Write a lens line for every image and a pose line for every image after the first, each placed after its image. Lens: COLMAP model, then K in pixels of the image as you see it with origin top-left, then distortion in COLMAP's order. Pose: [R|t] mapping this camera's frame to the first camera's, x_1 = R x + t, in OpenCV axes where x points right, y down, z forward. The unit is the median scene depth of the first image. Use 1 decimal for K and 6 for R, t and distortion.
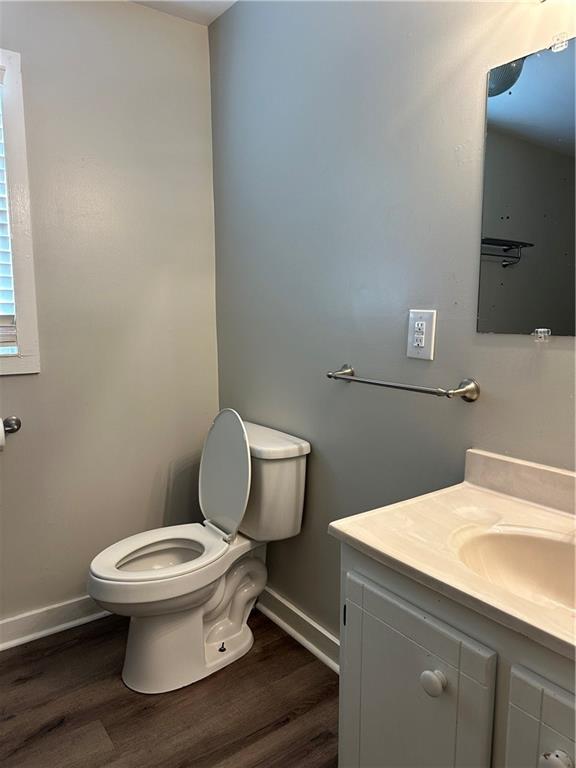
lens RADIAL K [[540.8, 0, 289.6], [0, 540.8, 383.3], [0, 0, 1]] dist [0.084897, -0.088919]
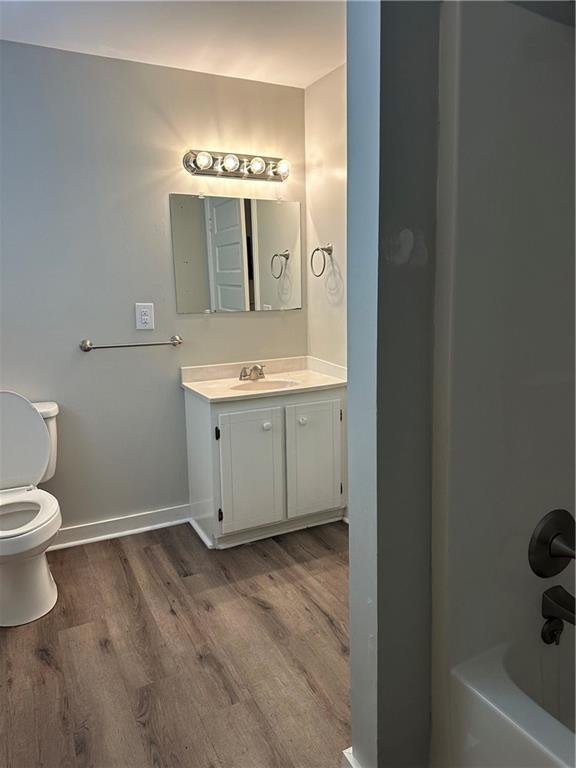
lens RADIAL K [[540.8, 0, 289.6], [0, 540.8, 383.3], [0, 0, 1]] dist [0.084897, -0.088919]
pose [[0.160802, -0.176915, 0.971002, -1.507786], [0.147295, 0.977088, 0.153631, -0.076558], [-0.975934, 0.118319, 0.183176, 0.184344]]
